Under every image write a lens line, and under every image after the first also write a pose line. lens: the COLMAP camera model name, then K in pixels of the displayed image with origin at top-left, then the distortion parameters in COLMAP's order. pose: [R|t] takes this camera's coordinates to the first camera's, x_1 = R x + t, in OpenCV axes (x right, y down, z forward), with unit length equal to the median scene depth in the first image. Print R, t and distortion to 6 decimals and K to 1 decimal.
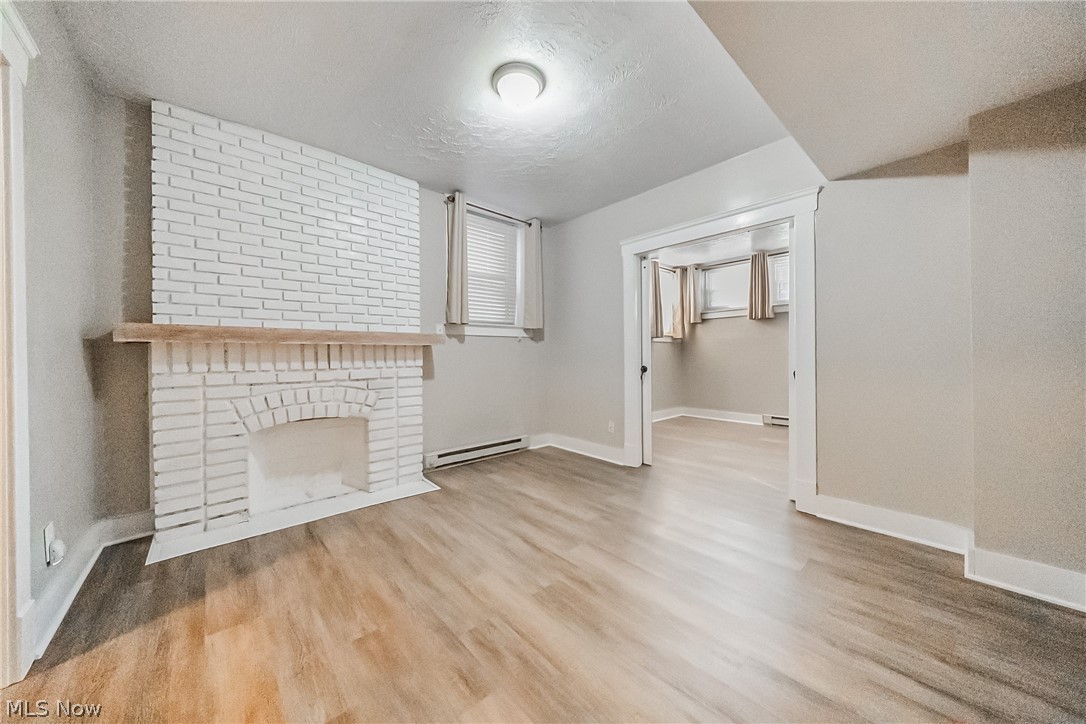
lens RADIAL K [[373.8, 0, 540.6], [0, 373.8, 355.9], [0, 0, 1]] dist [-0.001166, -0.000124]
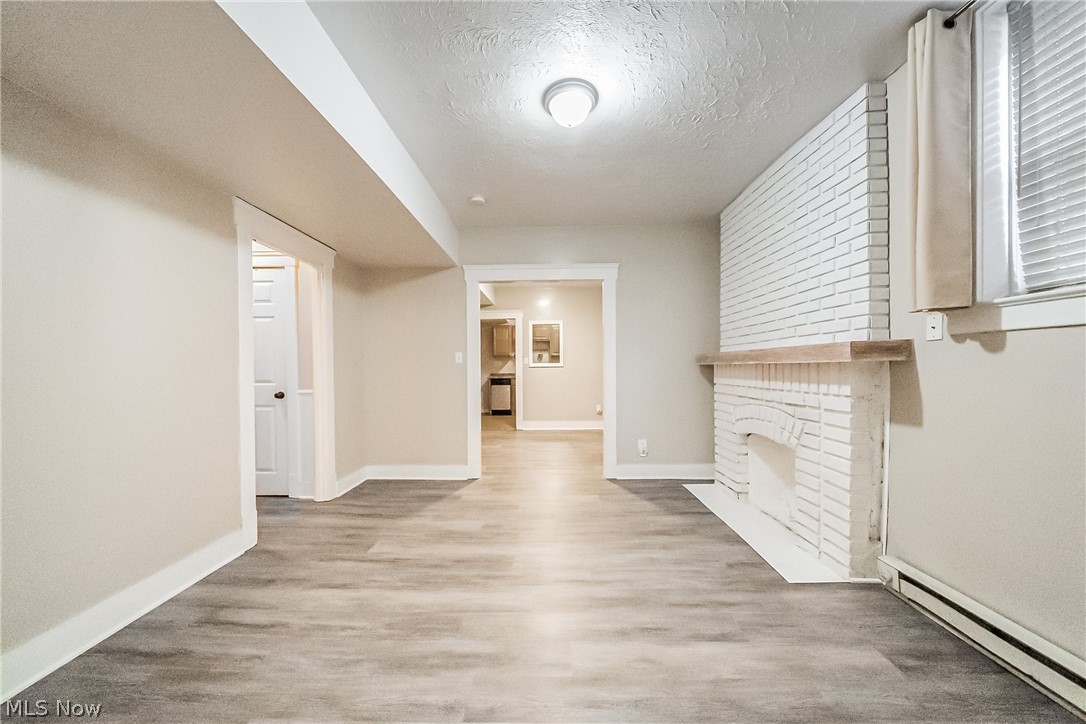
lens RADIAL K [[377.4, 0, 543.0], [0, 377.4, 371.4], [0, 0, 1]] dist [-0.001091, -0.000125]
pose [[-0.682680, 0.021902, -0.730389, 0.550739], [0.010990, 0.999745, 0.019707, -0.035905], [0.730635, 0.005427, -0.682747, 1.241453]]
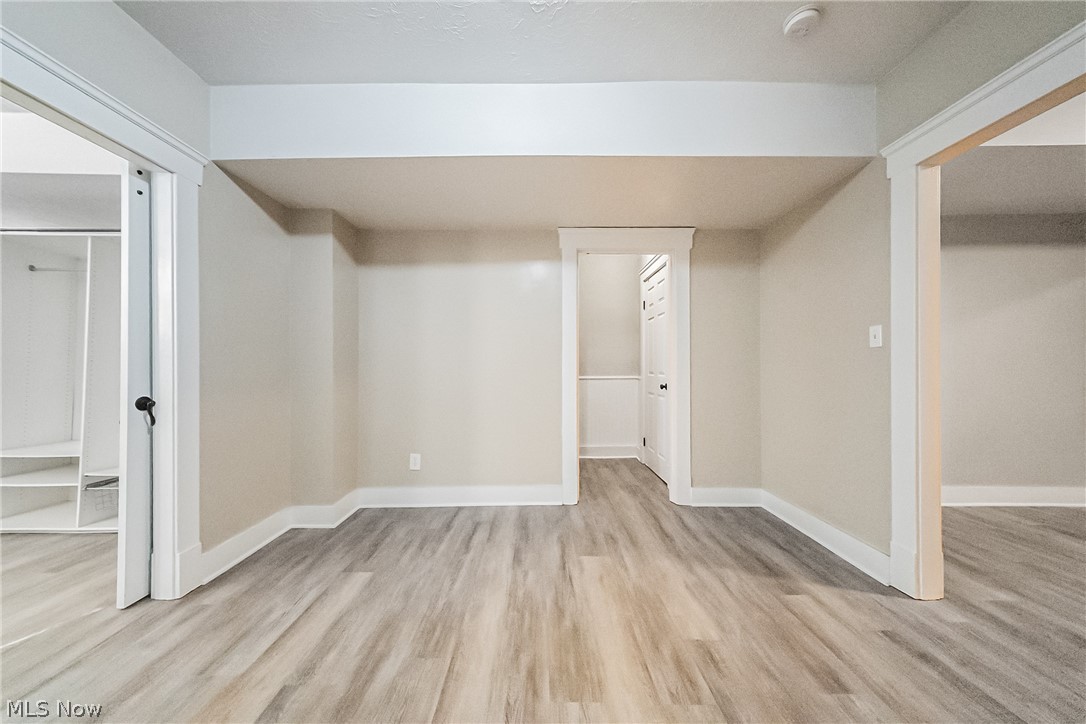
lens RADIAL K [[367.3, 0, 536.9], [0, 367.3, 365.5], [0, 0, 1]] dist [0.009032, 0.000043]
pose [[-0.745639, 0.014134, 0.666200, -0.257854], [0.008923, 0.999897, -0.011226, -0.005322], [-0.666291, -0.002426, -0.745688, 1.003225]]
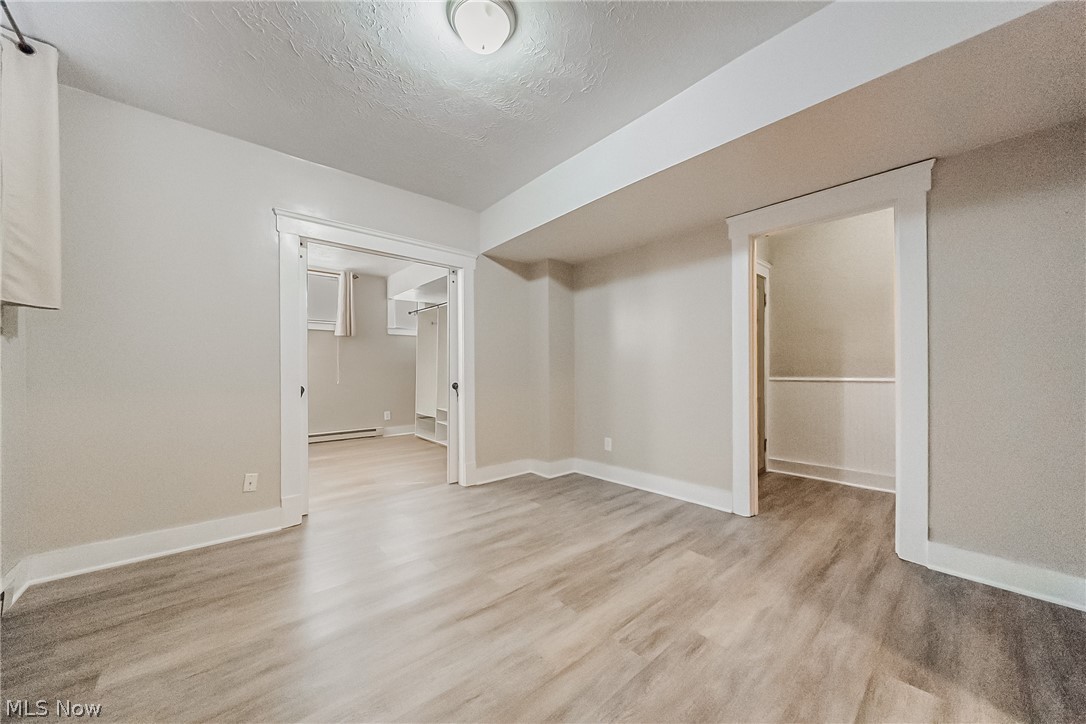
lens RADIAL K [[379.2, 0, 537.8], [0, 379.2, 369.4], [0, 0, 1]] dist [-0.001422, -0.000115]
pose [[0.016267, 0.009227, 0.999825, -0.638004], [0.005249, 0.999943, -0.009313, 0.003244], [-0.999854, 0.005400, 0.016218, 0.669572]]
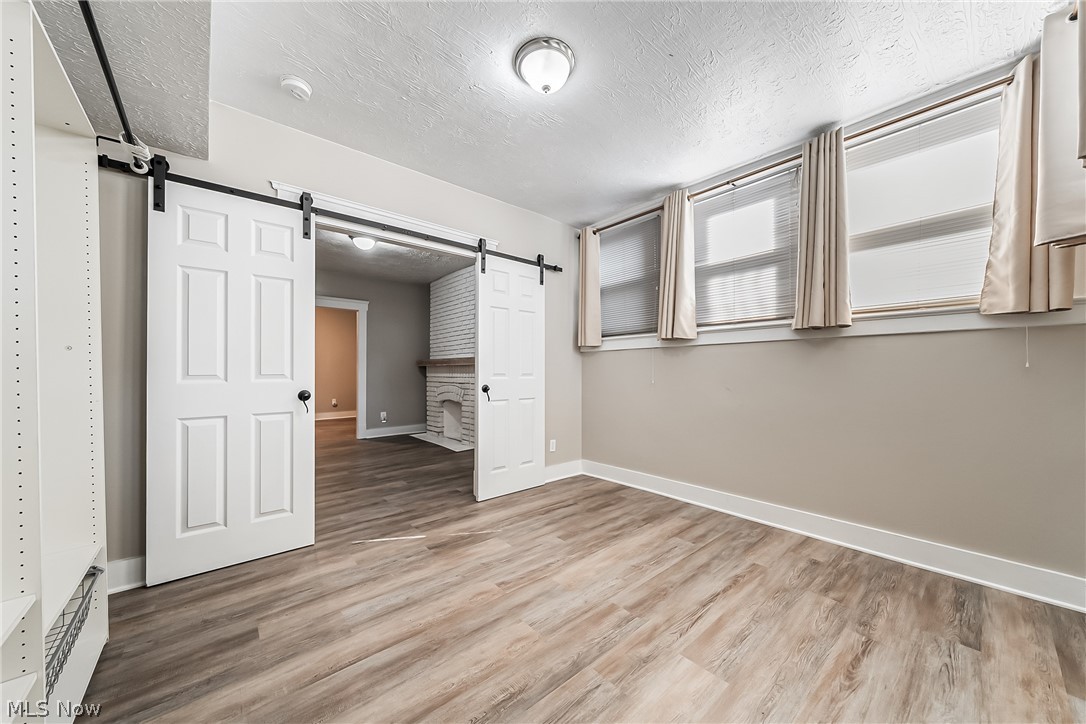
lens RADIAL K [[377.5, 0, 543.0], [0, 377.5, 361.5], [0, 0, 1]] dist [-0.000243, -0.000130]
pose [[-0.011235, -0.018216, -0.999771, 1.526181], [-0.001481, 0.999833, -0.018201, -0.013086], [0.999936, 0.001276, -0.011260, 1.530296]]
